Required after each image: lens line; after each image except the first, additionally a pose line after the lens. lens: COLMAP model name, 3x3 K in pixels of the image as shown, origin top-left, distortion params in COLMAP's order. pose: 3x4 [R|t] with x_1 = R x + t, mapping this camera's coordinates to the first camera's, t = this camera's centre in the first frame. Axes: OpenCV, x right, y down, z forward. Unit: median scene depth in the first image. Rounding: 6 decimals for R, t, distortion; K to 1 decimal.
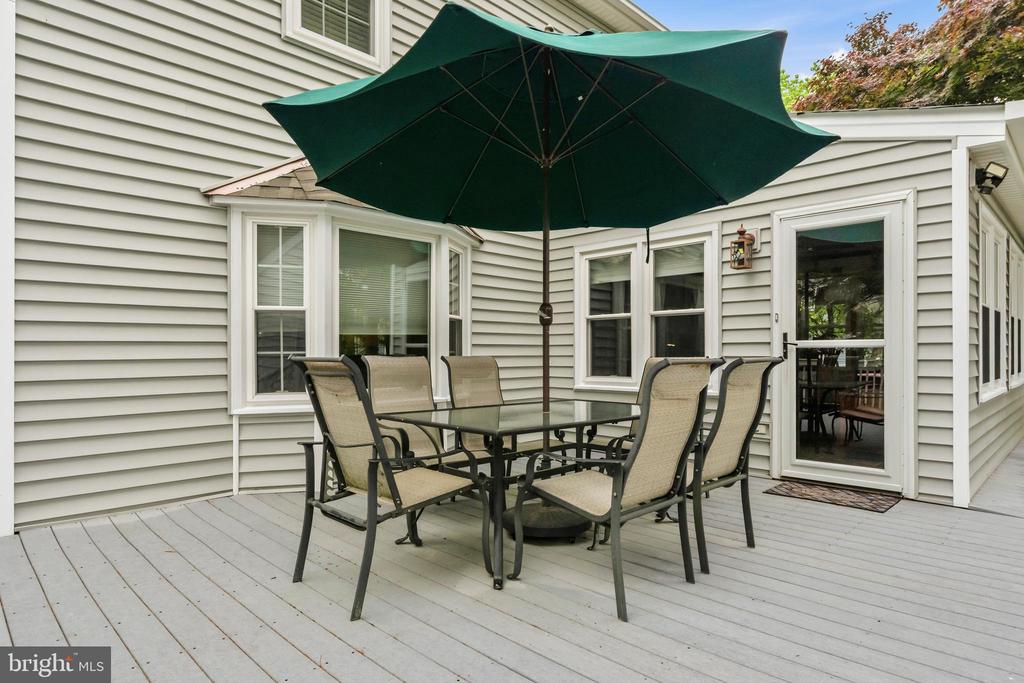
lens RADIAL K [[584.3, 0, 511.9], [0, 584.3, 348.4], [0, 0, 1]] dist [0.002649, -0.002124]
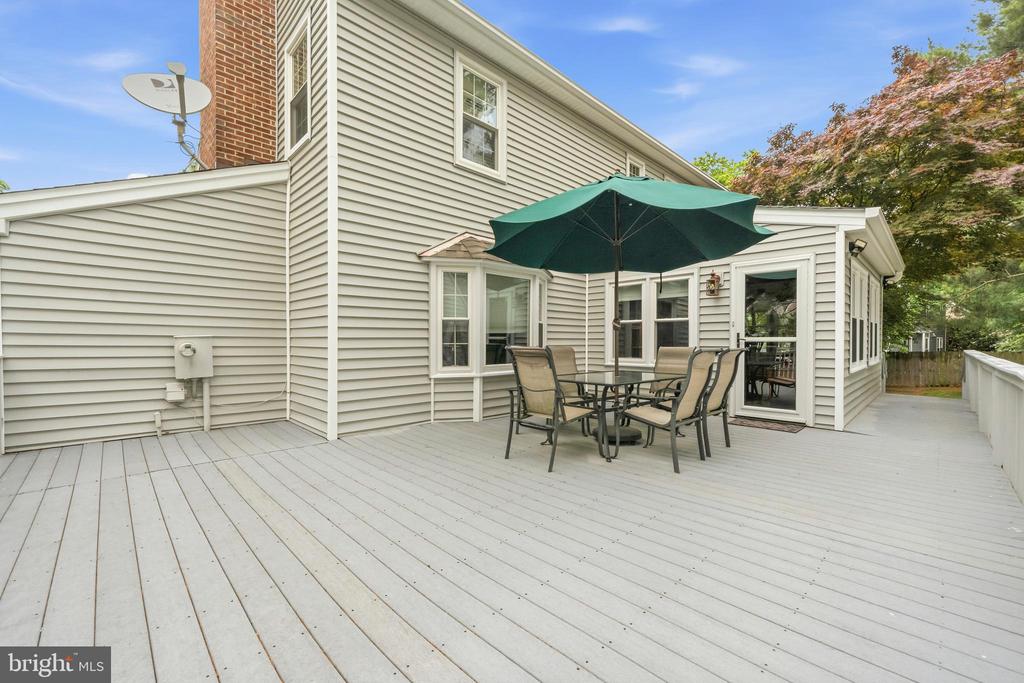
lens RADIAL K [[418.8, 0, 512.0], [0, 418.8, 341.5], [0, 0, 1]] dist [-0.002593, -0.000026]
pose [[0.999942, 0.003159, -0.010270, -0.209948], [-0.003058, 0.999946, 0.009893, -0.012401], [0.010300, -0.009861, 0.999898, -0.274222]]
